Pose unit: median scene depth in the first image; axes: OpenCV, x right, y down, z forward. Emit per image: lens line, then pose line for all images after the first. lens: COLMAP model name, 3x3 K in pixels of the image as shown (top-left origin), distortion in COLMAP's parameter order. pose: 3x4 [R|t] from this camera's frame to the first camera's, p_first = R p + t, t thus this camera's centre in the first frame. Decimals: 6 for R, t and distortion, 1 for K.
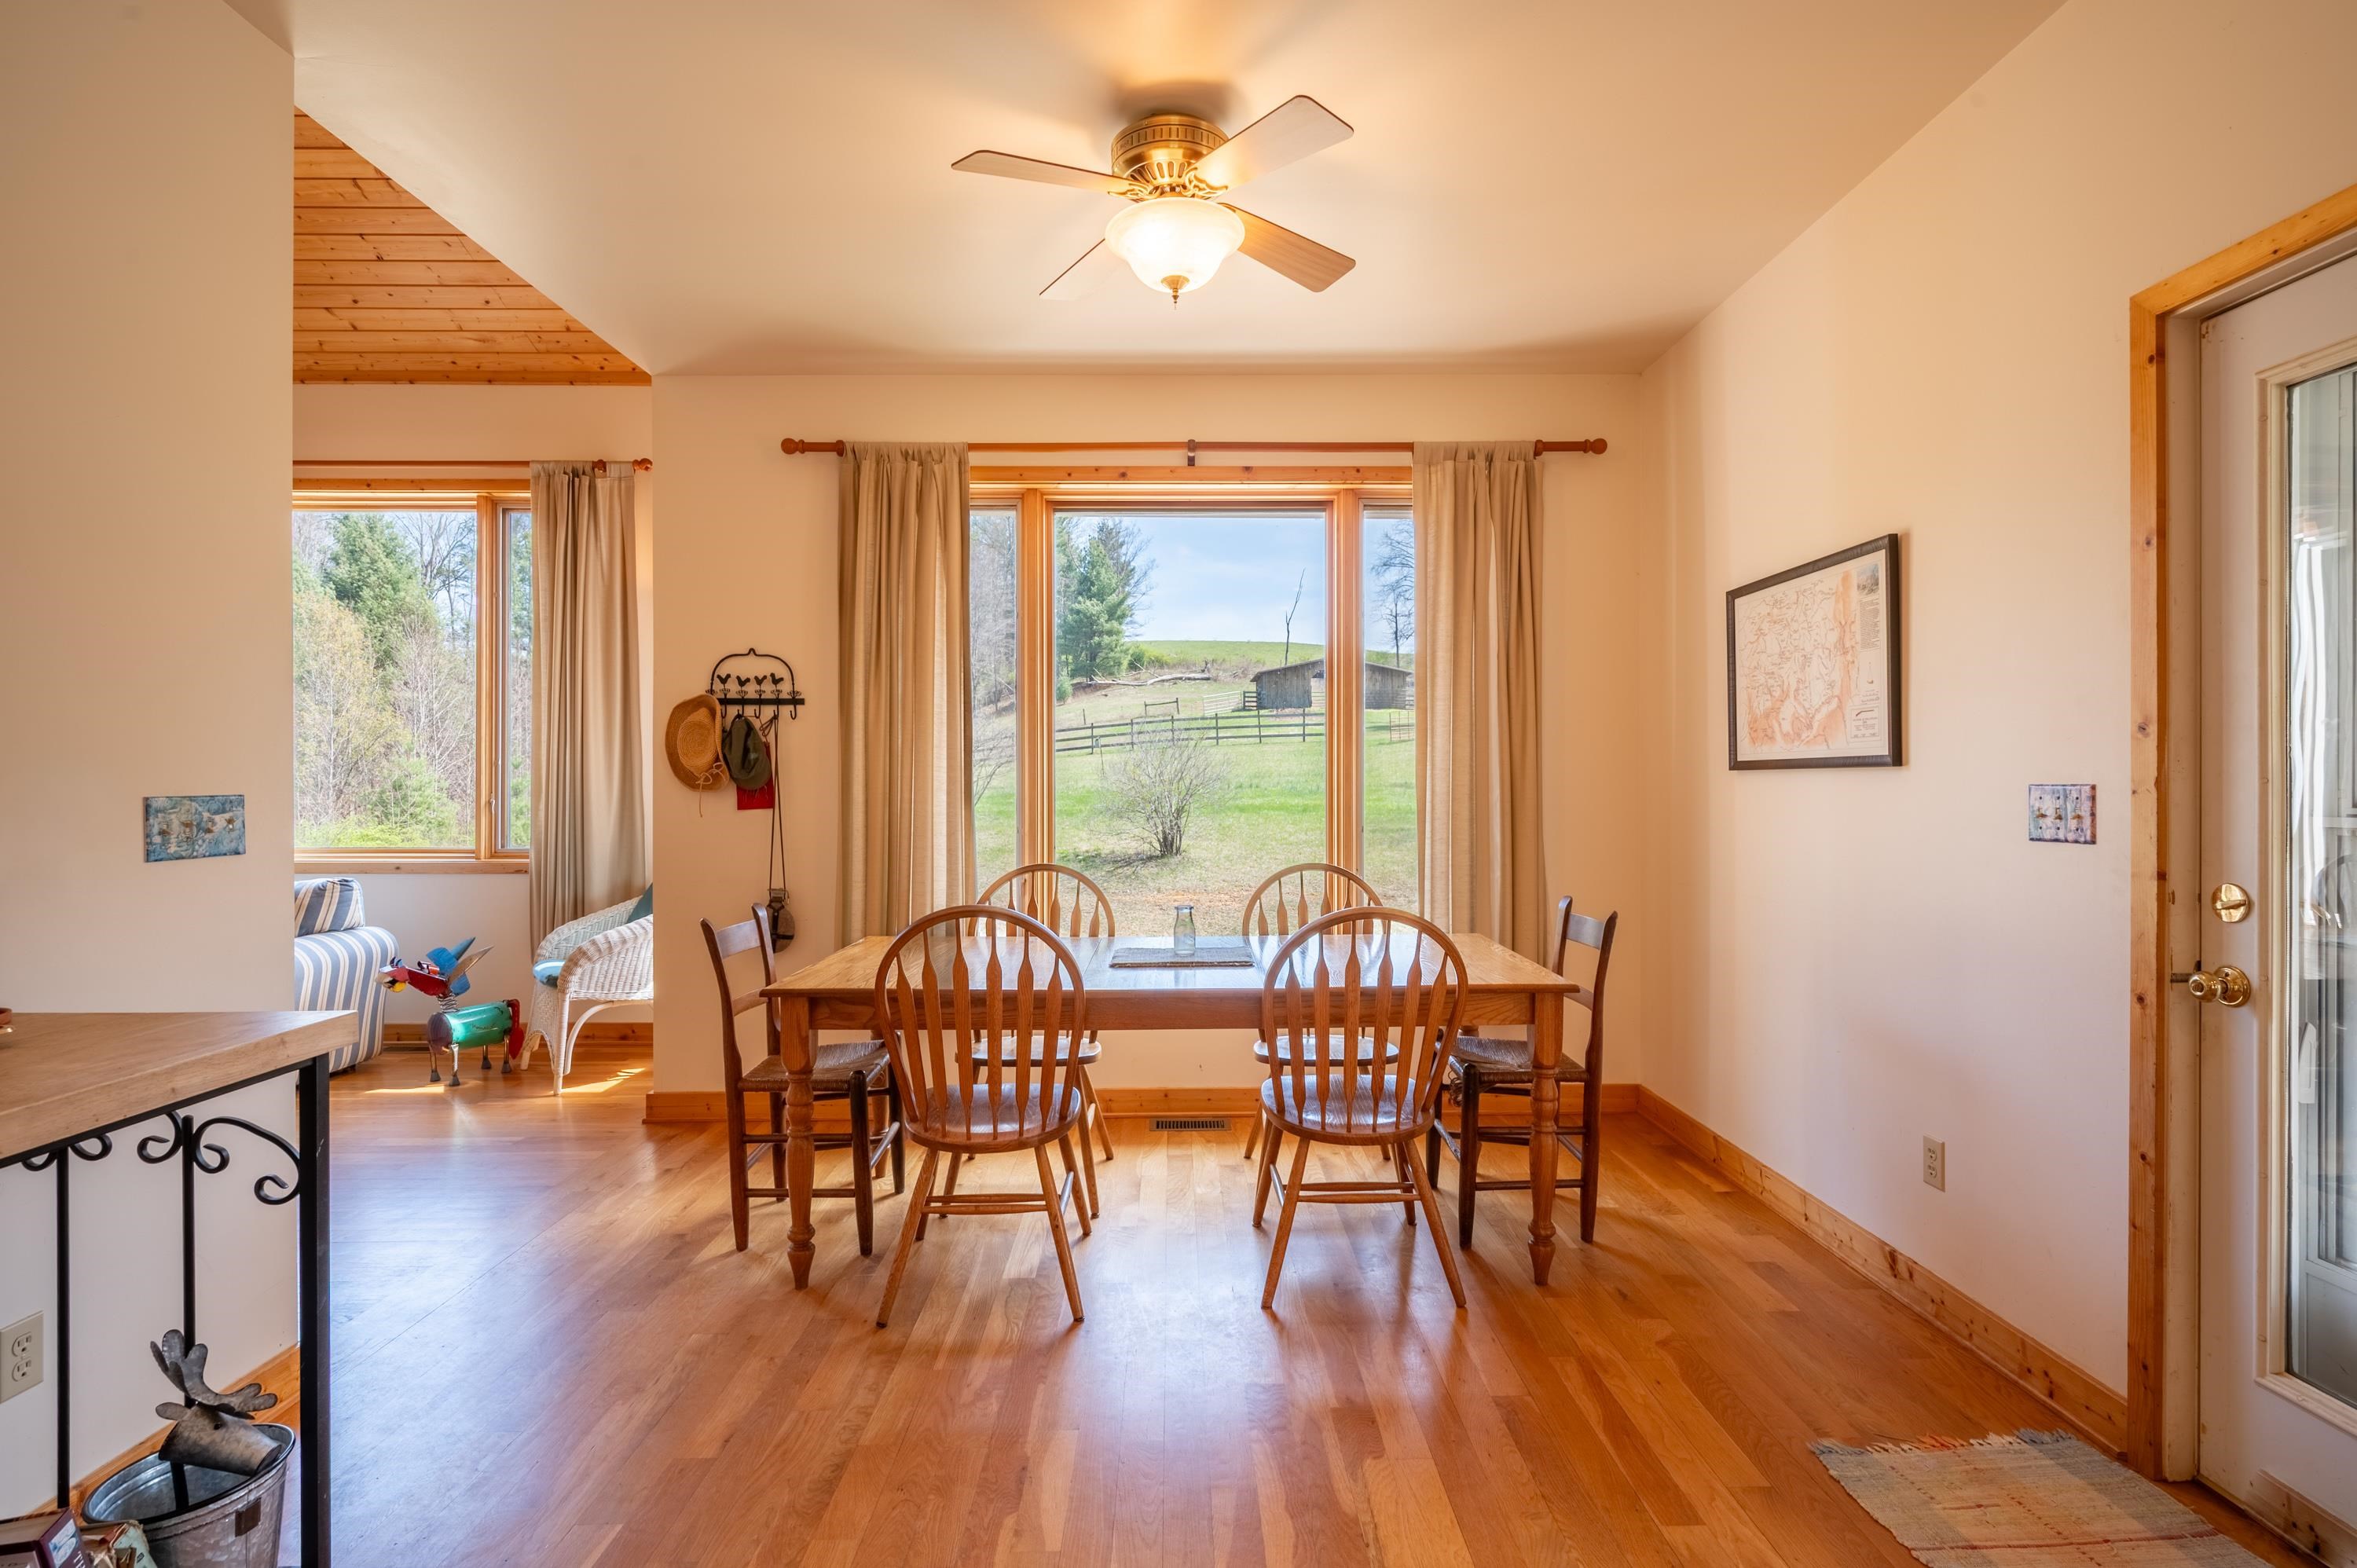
lens RADIAL K [[1124.2, 0, 1183.2], [0, 1124.2, 785.8], [0, 0, 1]] dist [-0.000533, -0.000692]
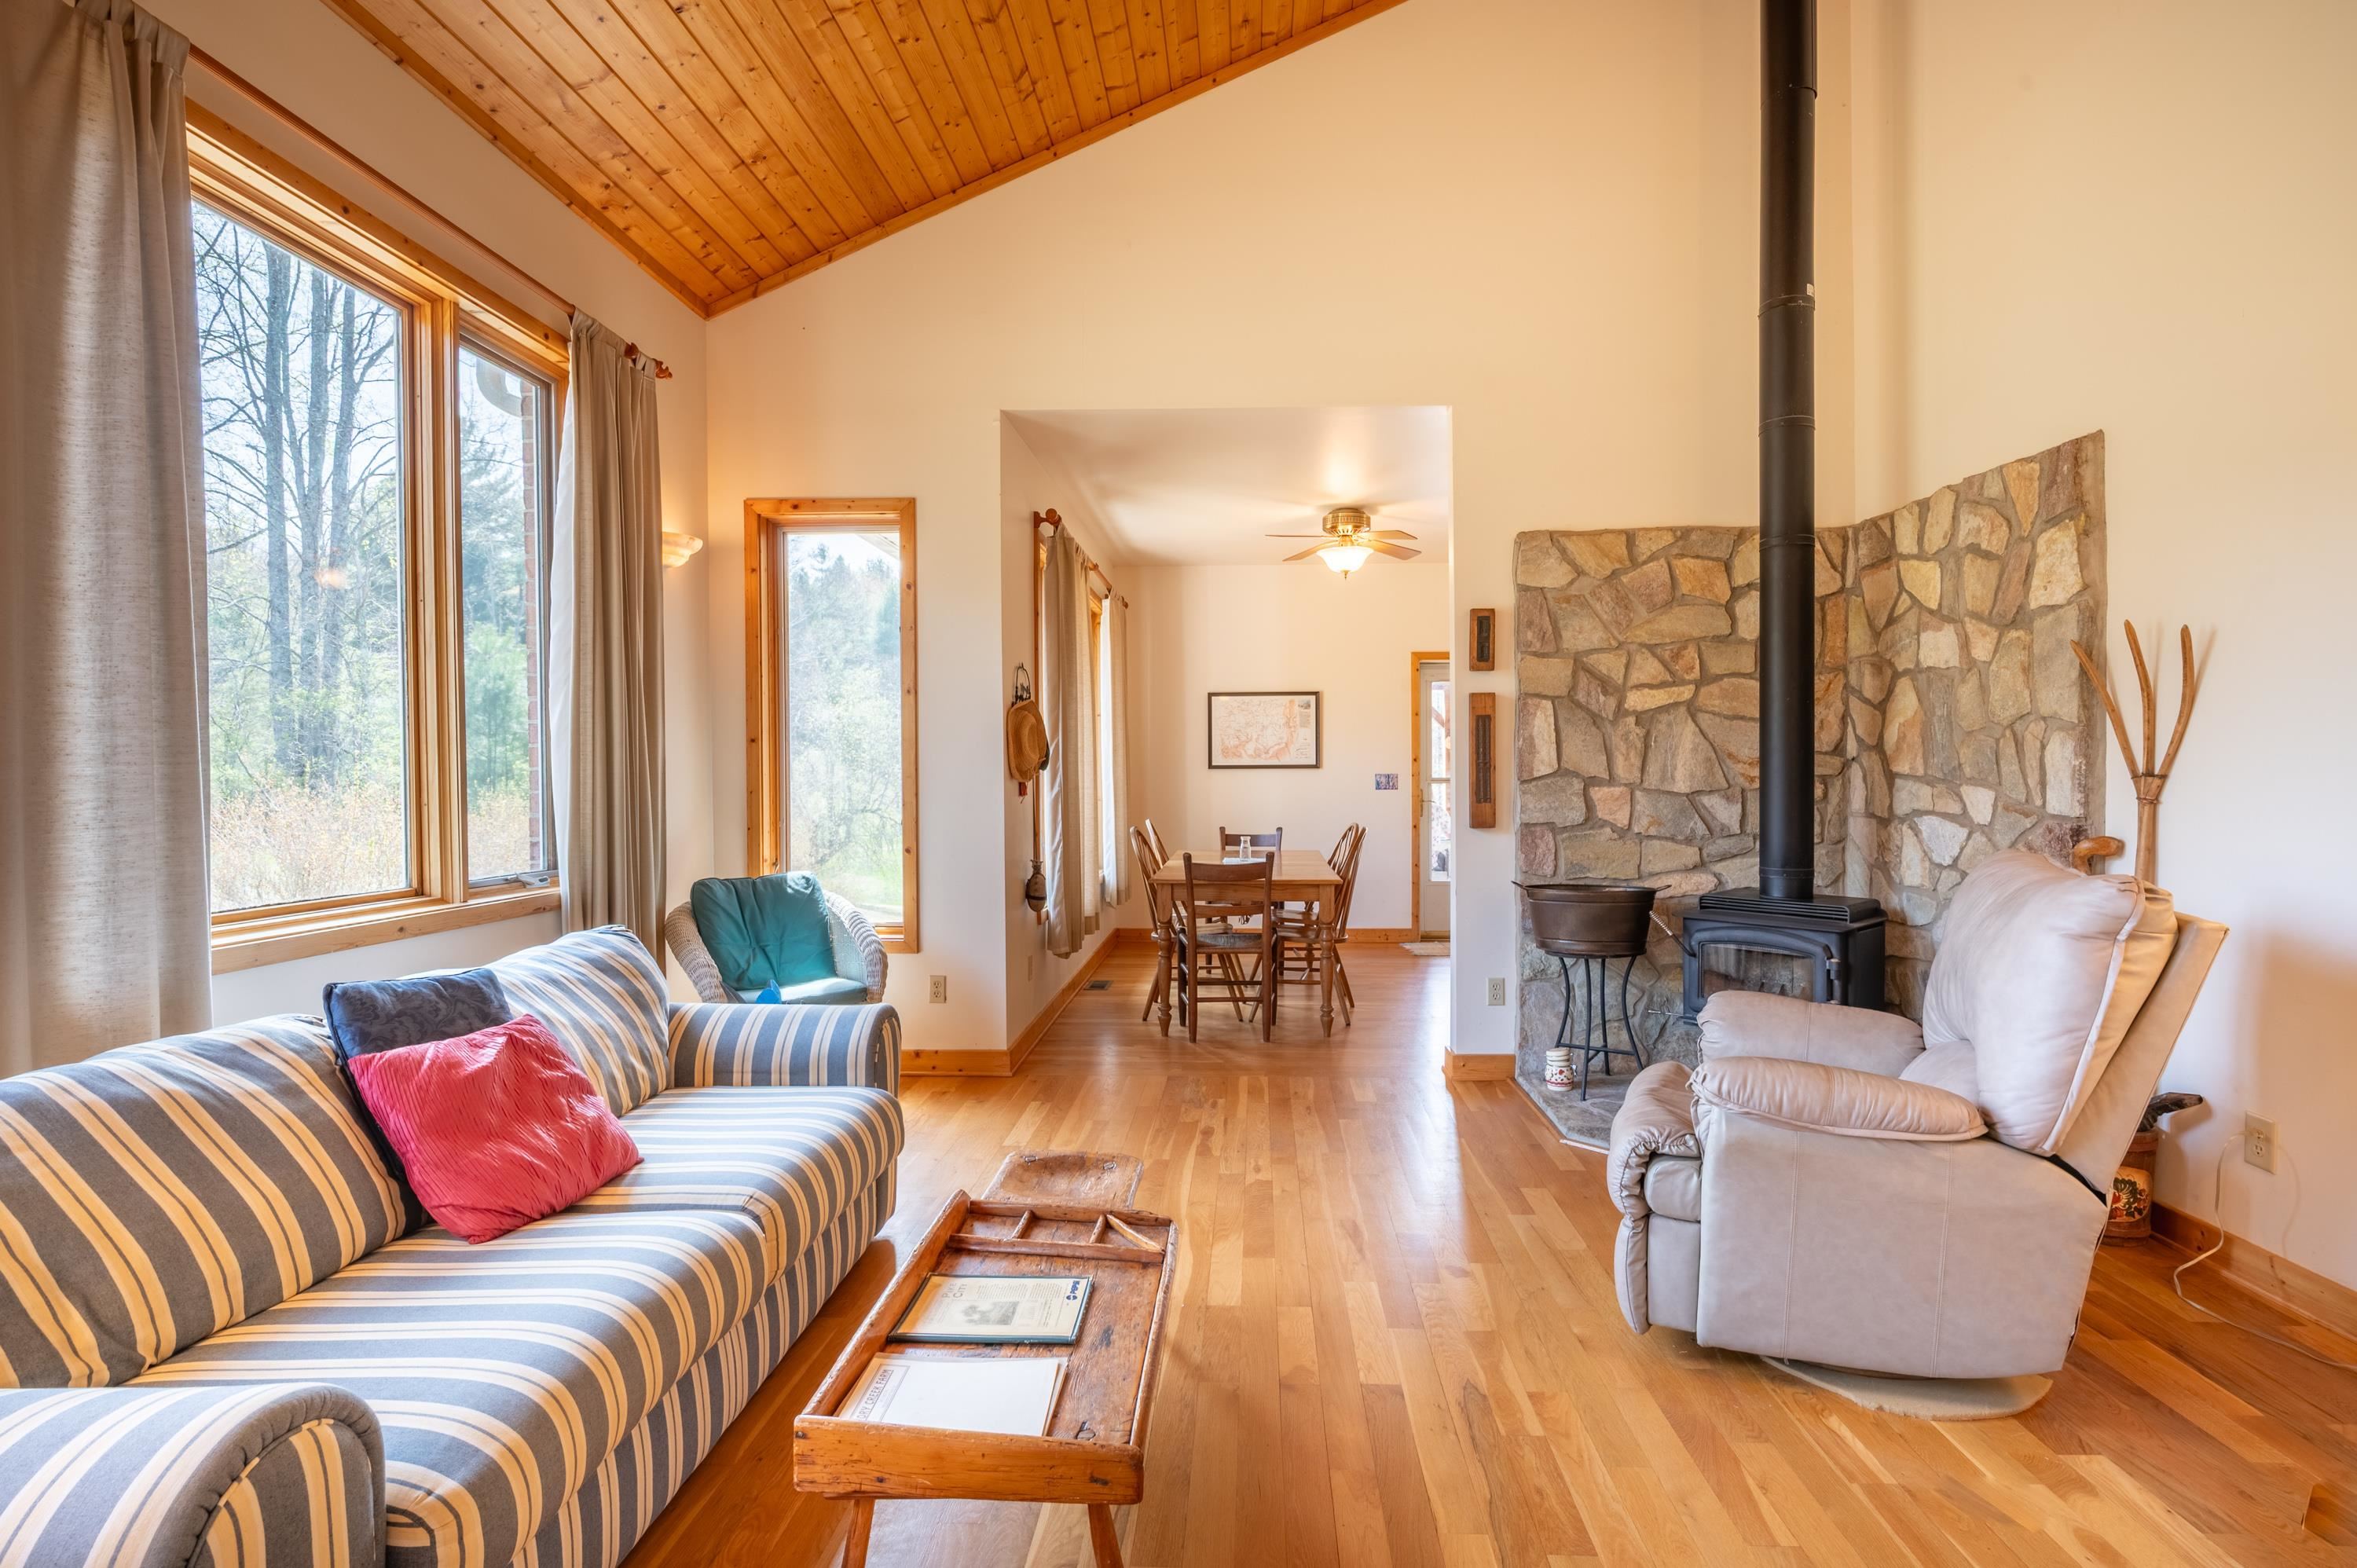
lens RADIAL K [[1150.1, 0, 1210.6], [0, 1150.1, 785.2], [0, 0, 1]] dist [0.000203, -0.000120]
pose [[0.051302, -0.009248, 0.998640, -1.640275], [0.005421, 0.999945, 0.008982, -0.001013], [-0.998668, 0.004952, 0.051350, 0.748732]]
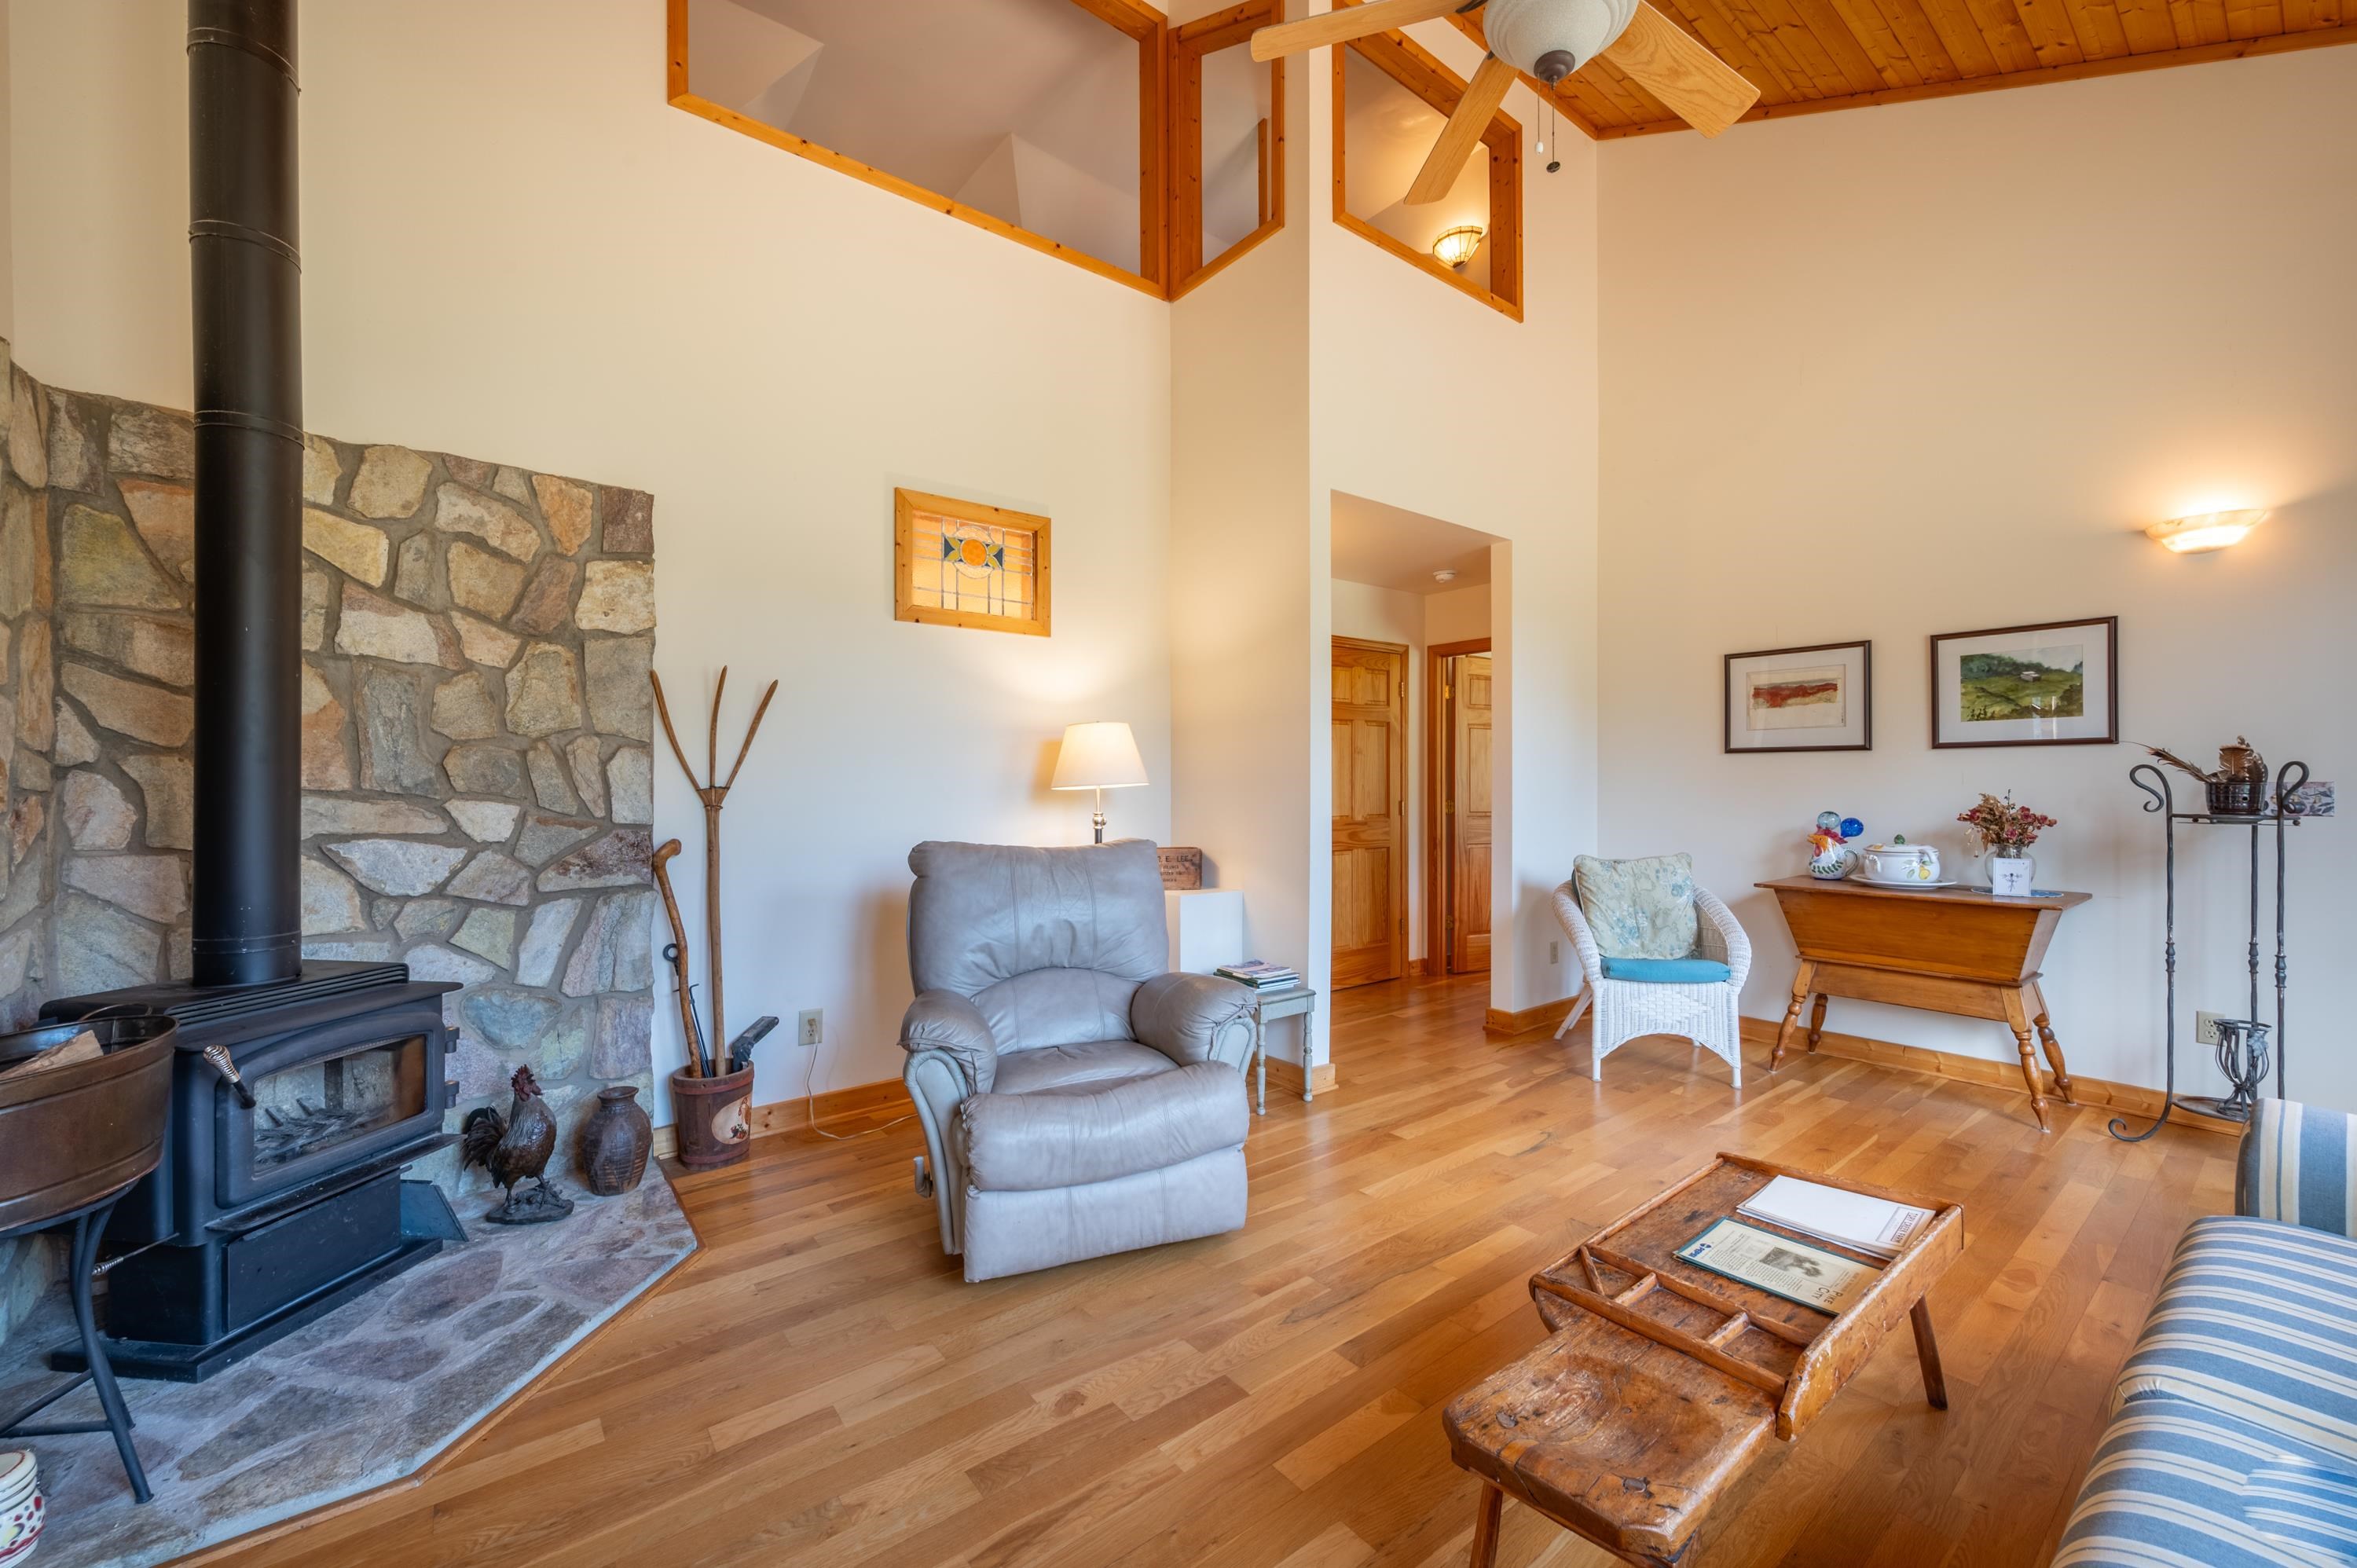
lens RADIAL K [[926.6, 0, 1180.5], [0, 926.6, 787.5], [0, 0, 1]] dist [-0.001130, -0.000722]
pose [[-0.796764, 0.006219, -0.604258, -0.692847], [0.001632, 0.999966, 0.008140, -0.003019], [0.604288, 0.005499, -0.796747, 1.033161]]
